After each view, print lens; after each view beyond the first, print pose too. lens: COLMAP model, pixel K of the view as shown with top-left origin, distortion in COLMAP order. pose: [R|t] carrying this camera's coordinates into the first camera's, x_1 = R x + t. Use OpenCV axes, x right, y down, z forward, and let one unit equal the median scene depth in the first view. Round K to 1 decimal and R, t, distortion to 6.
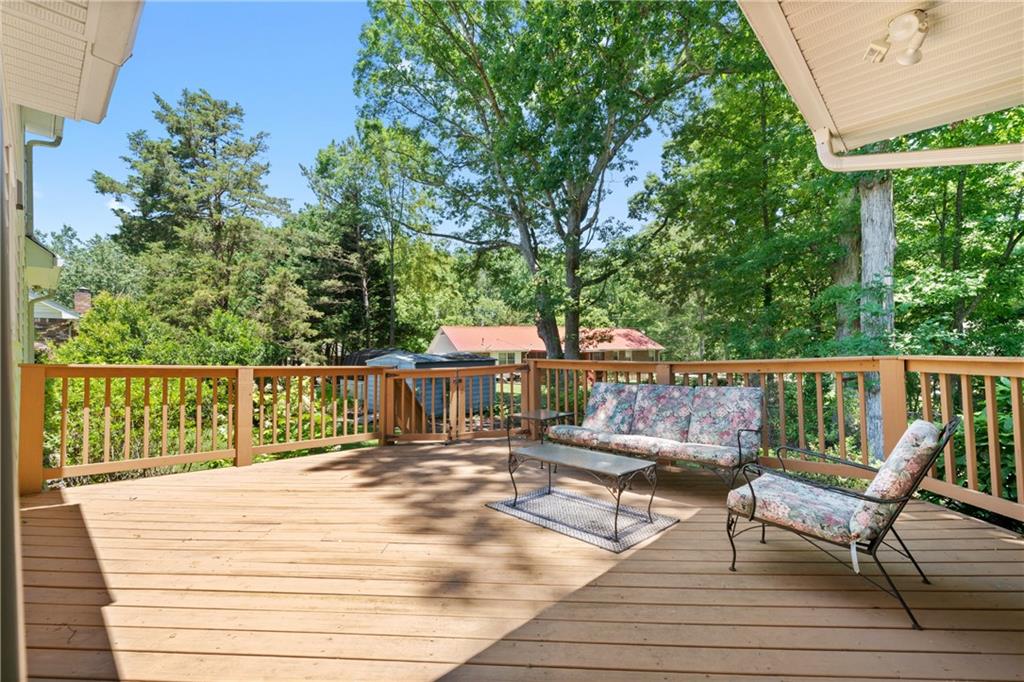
lens RADIAL K [[457.7, 0, 512.7], [0, 457.7, 340.1], [0, 0, 1]] dist [-0.003834, 0.001401]
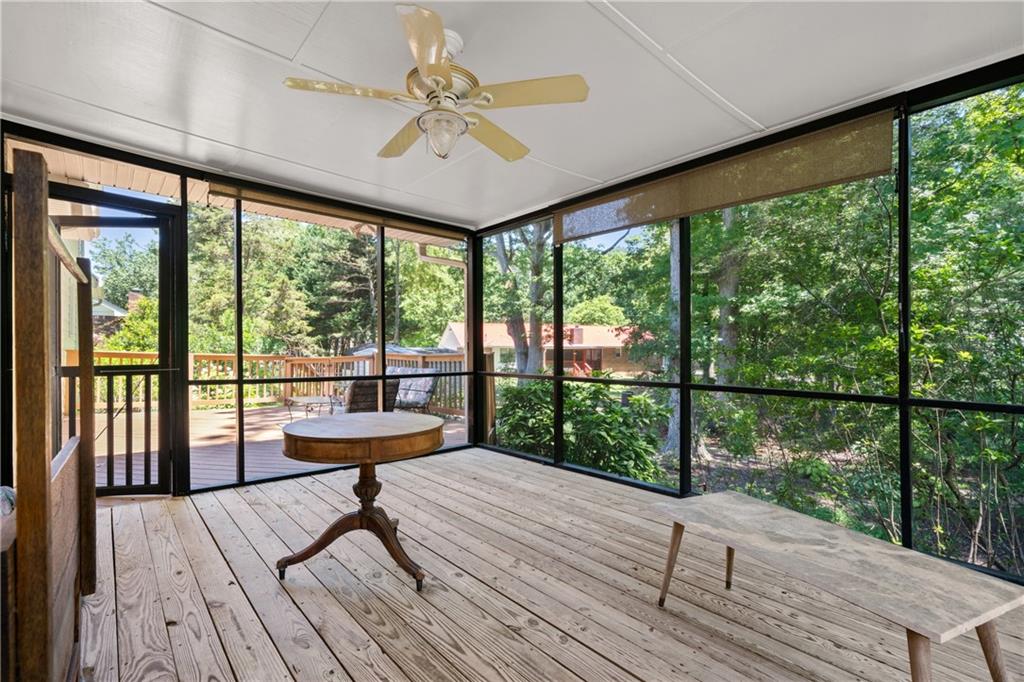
lens RADIAL K [[457.7, 0, 509.4], [0, 457.7, 340.5], [0, 0, 1]] dist [-0.003834, 0.001401]
pose [[0.996110, 0.014436, -0.086925, 0.121717], [-0.013351, 0.999826, 0.013046, -0.005414], [0.087099, -0.011835, 0.996129, -0.095572]]
